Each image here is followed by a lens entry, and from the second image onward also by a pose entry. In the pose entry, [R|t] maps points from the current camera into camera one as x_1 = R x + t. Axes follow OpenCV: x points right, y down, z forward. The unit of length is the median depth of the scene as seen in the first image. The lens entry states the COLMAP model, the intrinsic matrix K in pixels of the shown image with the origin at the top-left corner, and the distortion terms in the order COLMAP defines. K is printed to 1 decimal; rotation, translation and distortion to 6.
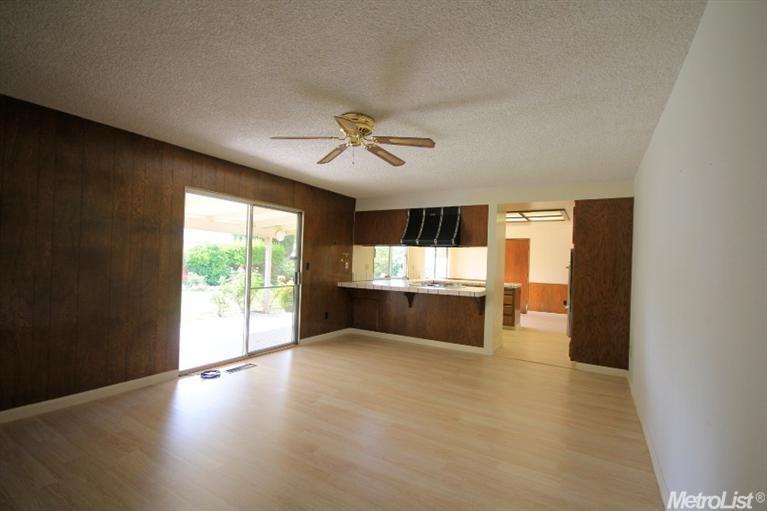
lens RADIAL K [[356.3, 0, 385.0], [0, 356.3, 259.0], [0, 0, 1]] dist [0.004406, -0.002798]
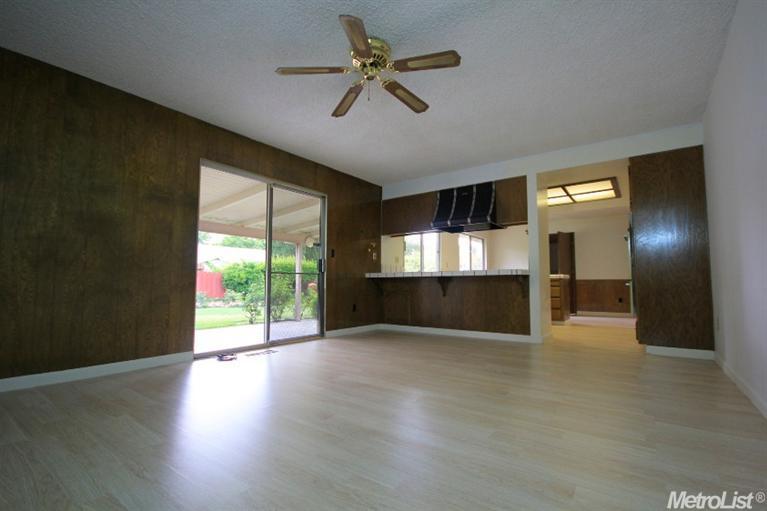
lens RADIAL K [[356.3, 0, 384.9], [0, 356.3, 258.9], [0, 0, 1]] dist [0.004406, -0.002798]
pose [[0.994577, -0.039770, -0.096103, 0.012976], [0.033490, 0.997251, -0.066094, 0.118342], [0.098467, 0.062517, 0.993175, 0.089632]]
